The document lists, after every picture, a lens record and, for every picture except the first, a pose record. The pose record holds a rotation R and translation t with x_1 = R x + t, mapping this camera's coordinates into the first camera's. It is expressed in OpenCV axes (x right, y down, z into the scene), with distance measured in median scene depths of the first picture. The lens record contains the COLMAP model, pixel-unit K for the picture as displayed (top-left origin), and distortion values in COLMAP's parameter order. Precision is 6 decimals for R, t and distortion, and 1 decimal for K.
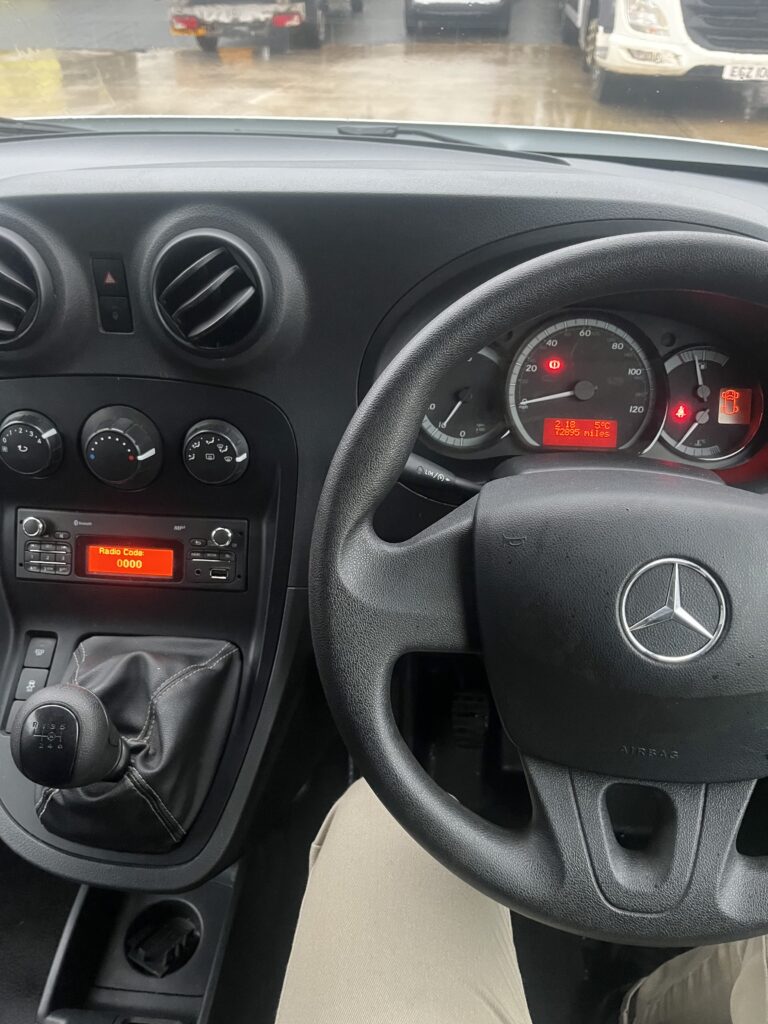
lens RADIAL K [[783.1, 0, 384.0], [0, 783.1, 512.0], [0, 0, 1]] dist [0.024967, -0.002864]
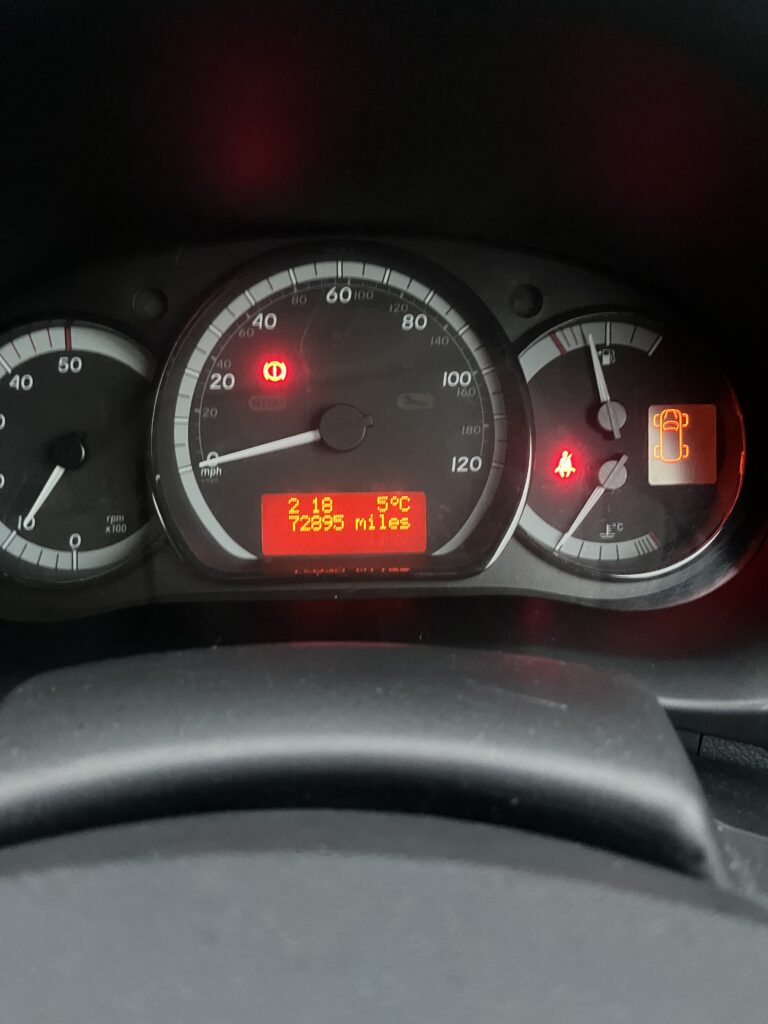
lens RADIAL K [[763.0, 0, 381.2], [0, 763.0, 539.3], [0, 0, 1]] dist [0.052823, -0.000426]
pose [[0.995769, -0.061671, 0.068124, 0.241799], [0.062101, 0.998061, -0.004216, -0.089613], [-0.067732, 0.008429, 0.997668, 0.575204]]
